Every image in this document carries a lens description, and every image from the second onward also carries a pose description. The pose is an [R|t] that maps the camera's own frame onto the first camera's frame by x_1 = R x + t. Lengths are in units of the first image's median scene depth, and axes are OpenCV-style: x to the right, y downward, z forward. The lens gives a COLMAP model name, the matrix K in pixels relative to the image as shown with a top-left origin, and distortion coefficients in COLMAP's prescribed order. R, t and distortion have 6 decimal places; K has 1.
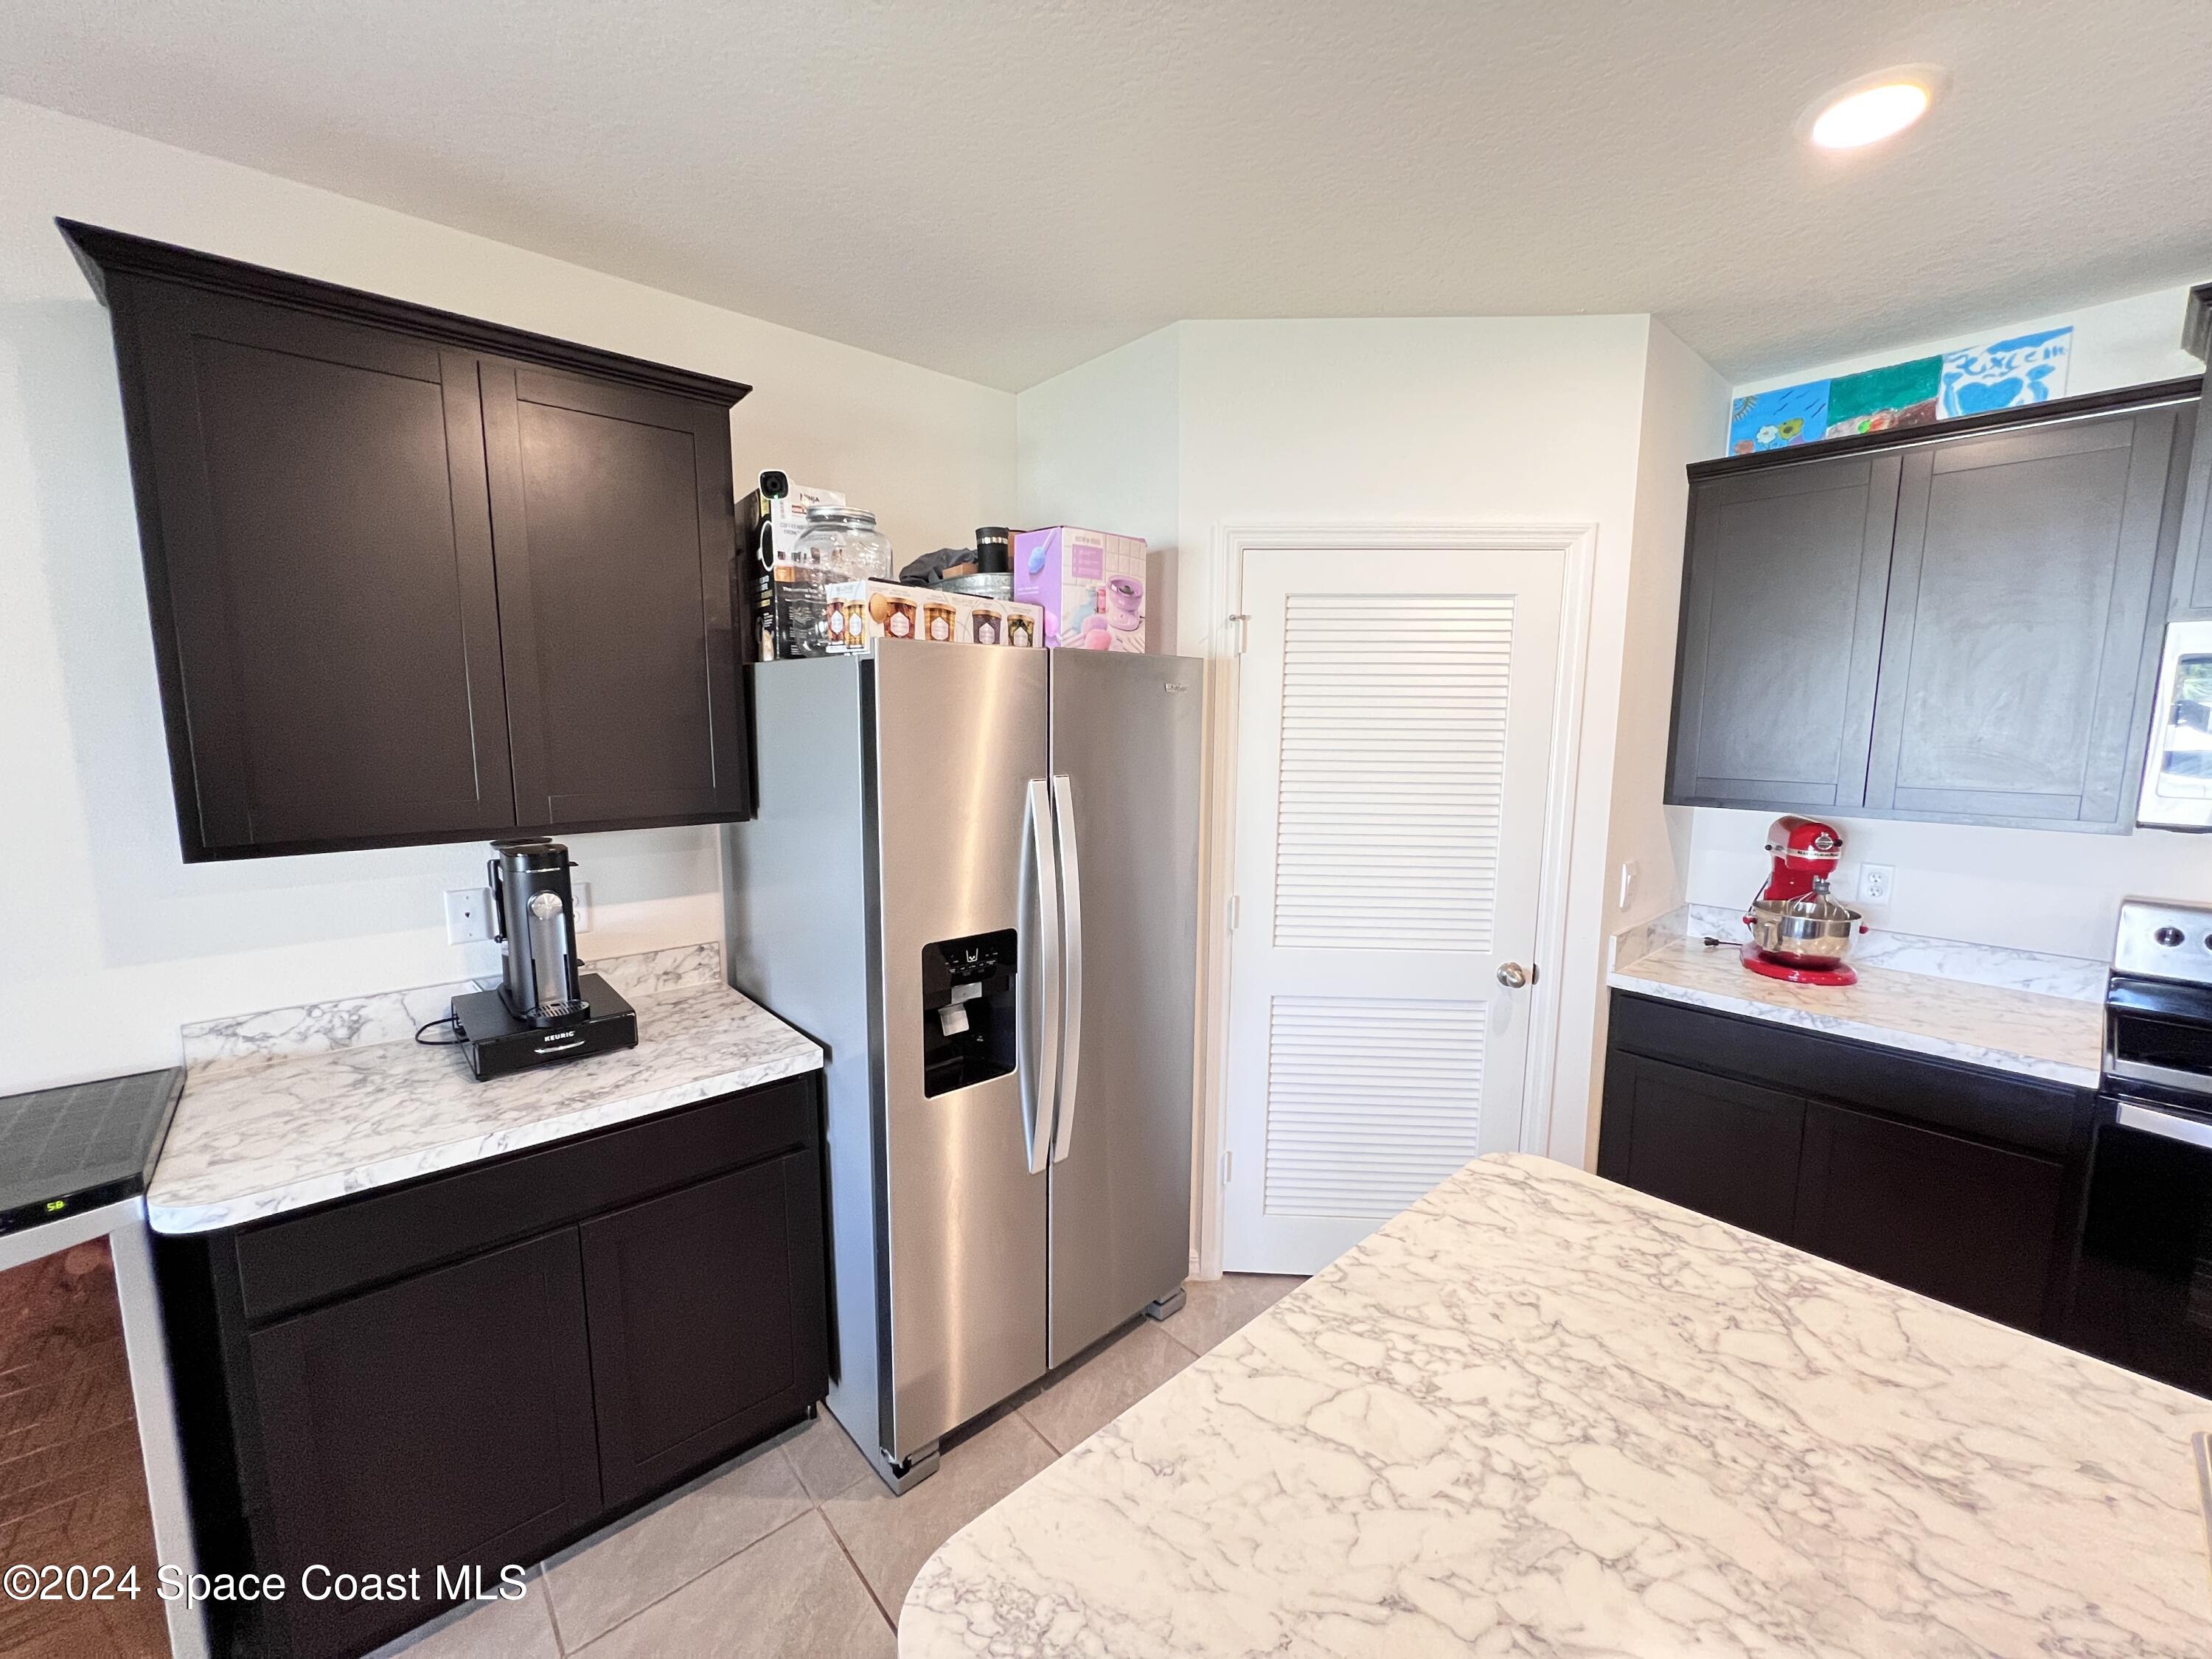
lens RADIAL K [[895.5, 0, 1115.1], [0, 895.5, 828.1], [0, 0, 1]] dist [-0.000061, 0.000766]
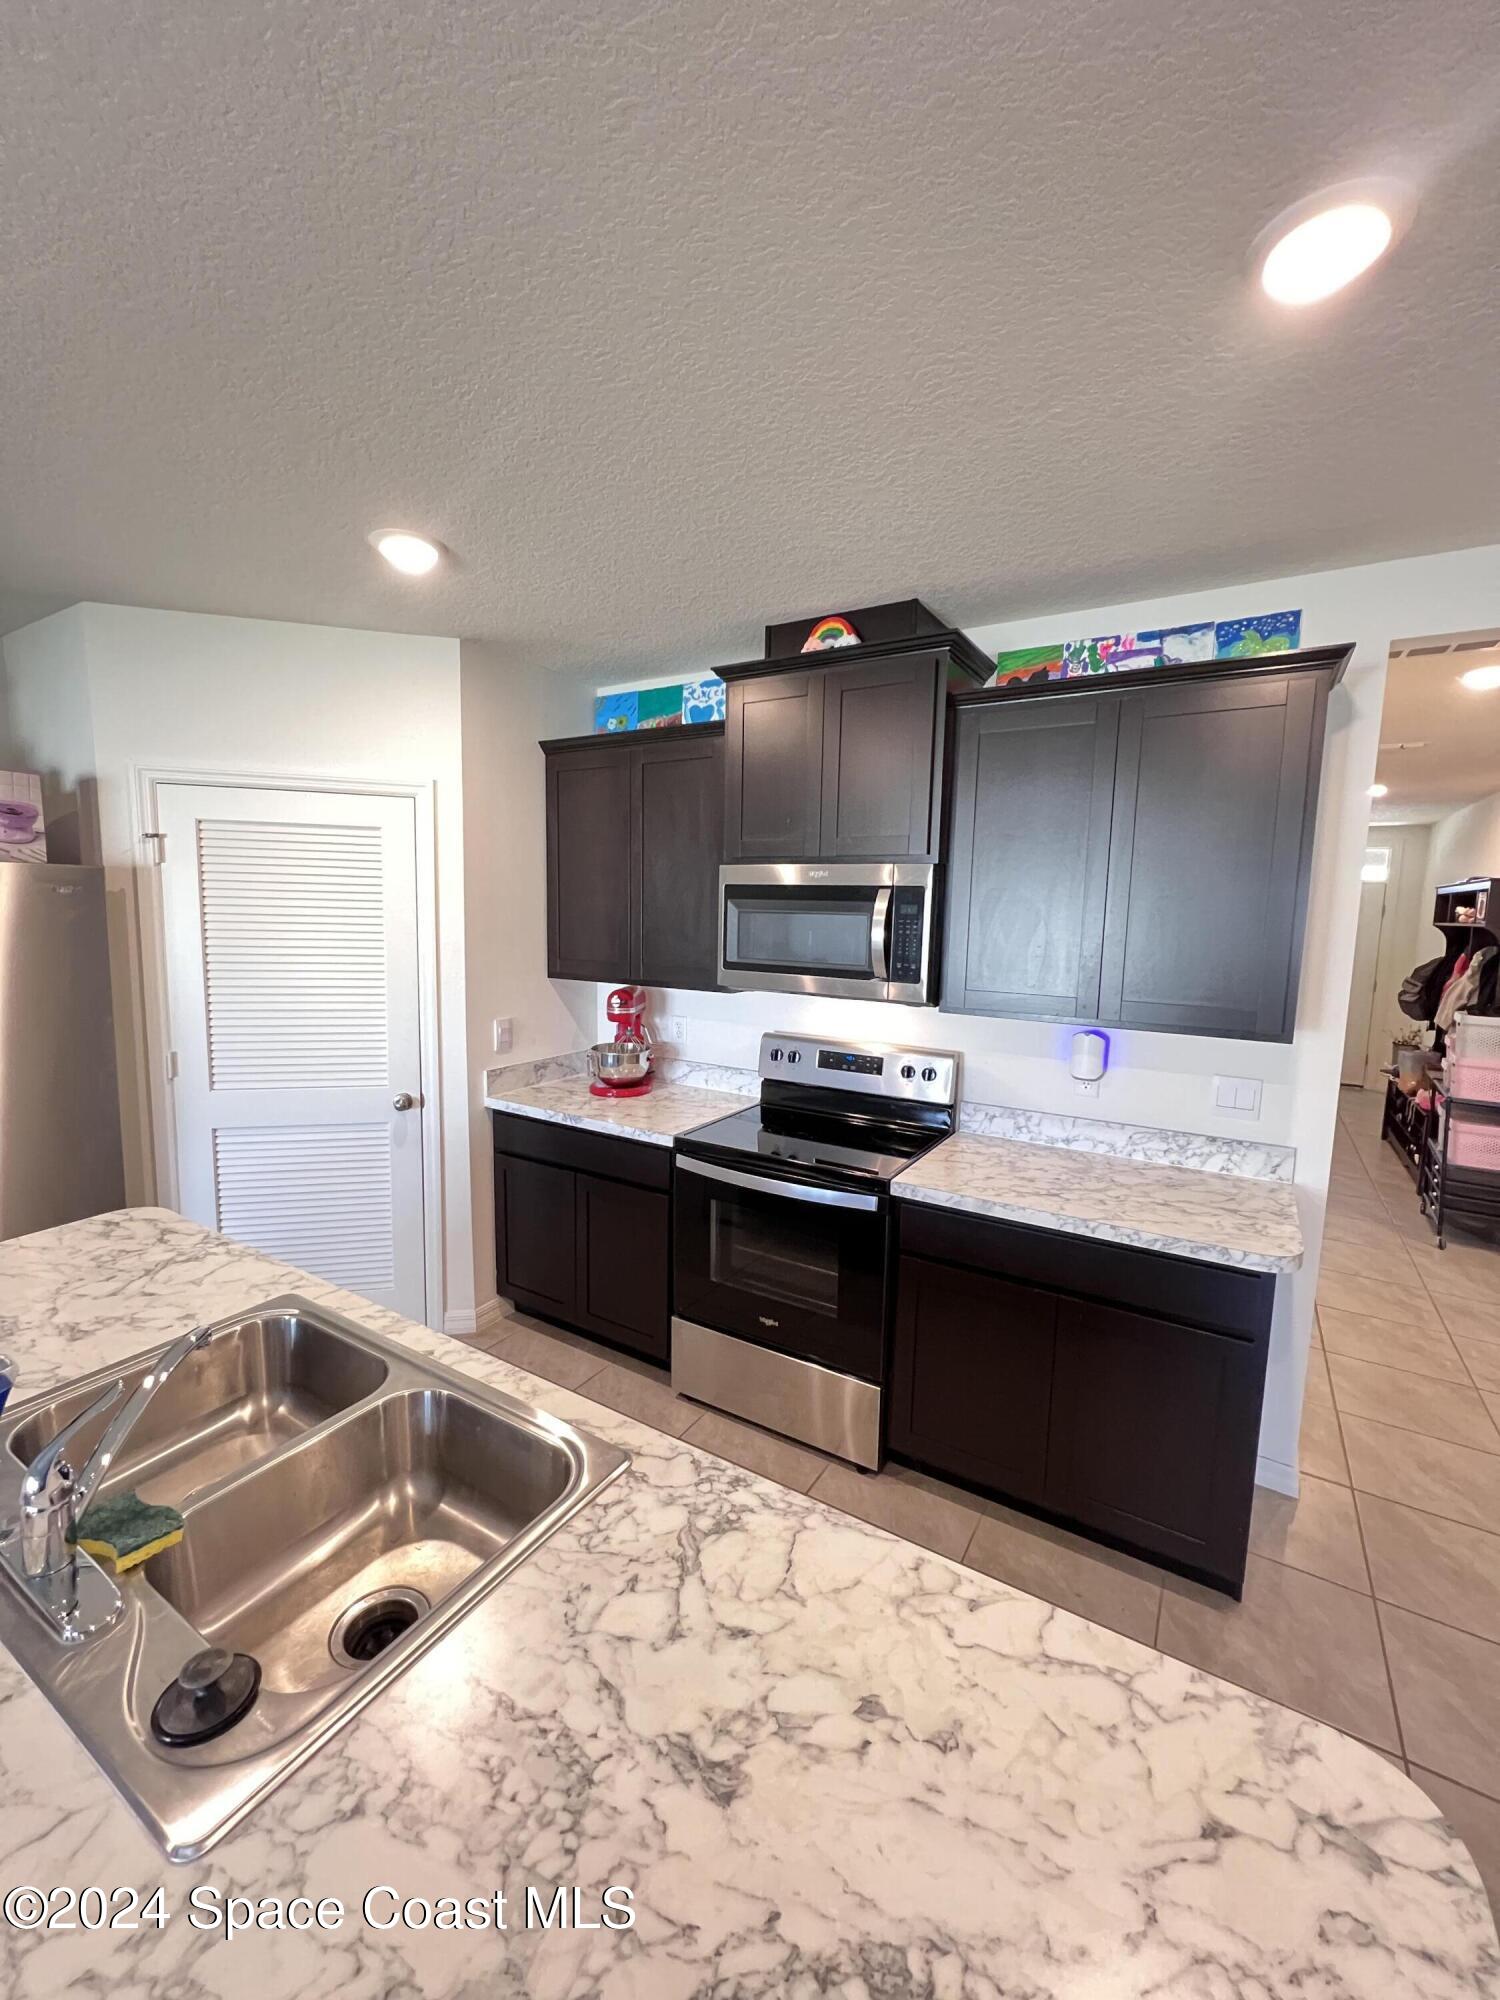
lens RADIAL K [[809.7, 0, 737.3], [0, 809.7, 995.3], [0, 0, 1]] dist [-0.000061, 0.000766]
pose [[0.957502, -0.015505, 0.288009, 0.600076], [0.019468, 0.999751, -0.010901, 0.024117], [-0.287769, 0.016044, 0.957566, -0.351328]]
